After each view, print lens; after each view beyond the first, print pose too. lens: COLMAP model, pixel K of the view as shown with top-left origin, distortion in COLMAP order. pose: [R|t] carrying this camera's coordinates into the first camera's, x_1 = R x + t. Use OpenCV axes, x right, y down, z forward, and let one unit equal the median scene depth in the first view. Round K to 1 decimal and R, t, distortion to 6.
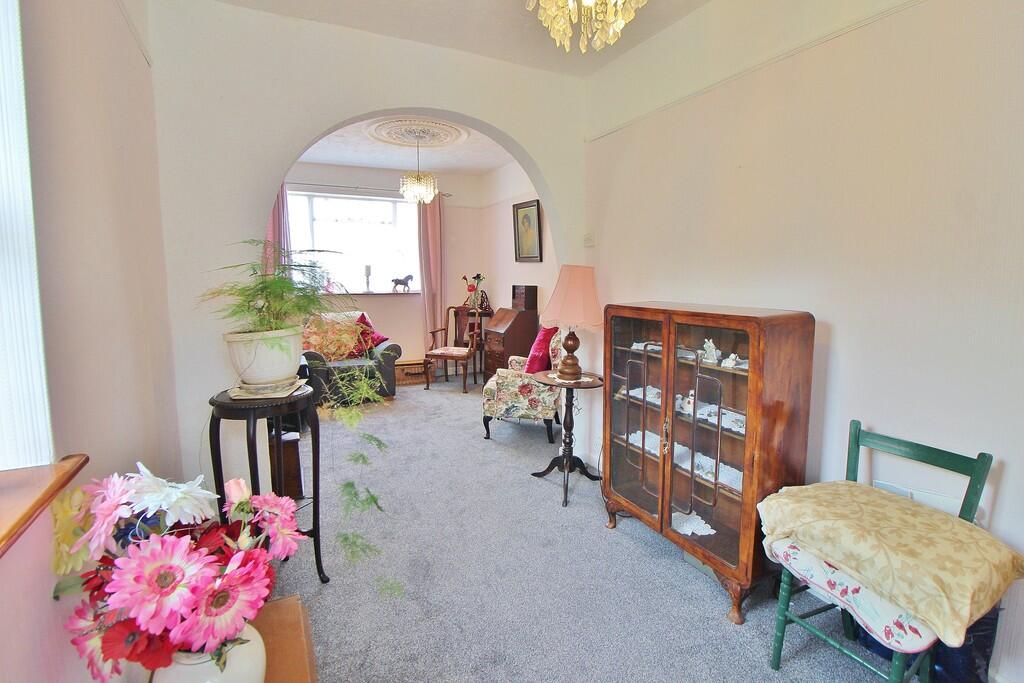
lens RADIAL K [[481.8, 0, 515.3], [0, 481.8, 336.1], [0, 0, 1]] dist [-0.002129, -0.000513]
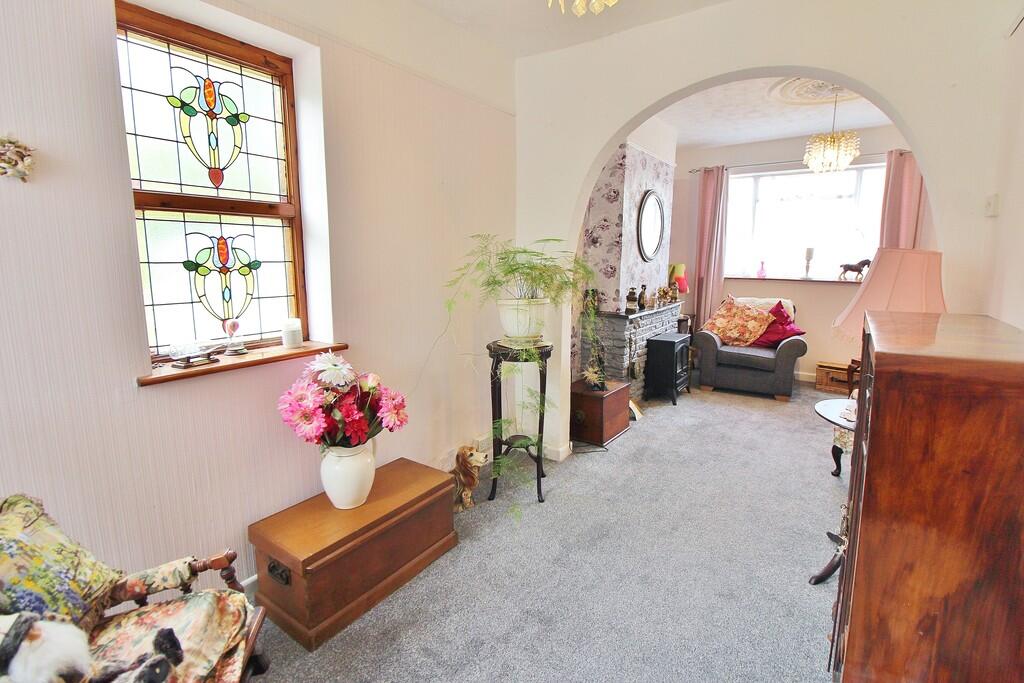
lens RADIAL K [[481.8, 0, 515.3], [0, 481.8, 336.1], [0, 0, 1]] dist [-0.002129, -0.000513]
pose [[0.459827, 0.153294, -0.874677, 0.256918], [-0.120306, 0.986660, 0.109674, -0.021243], [0.879821, 0.054798, 0.472135, 0.132880]]
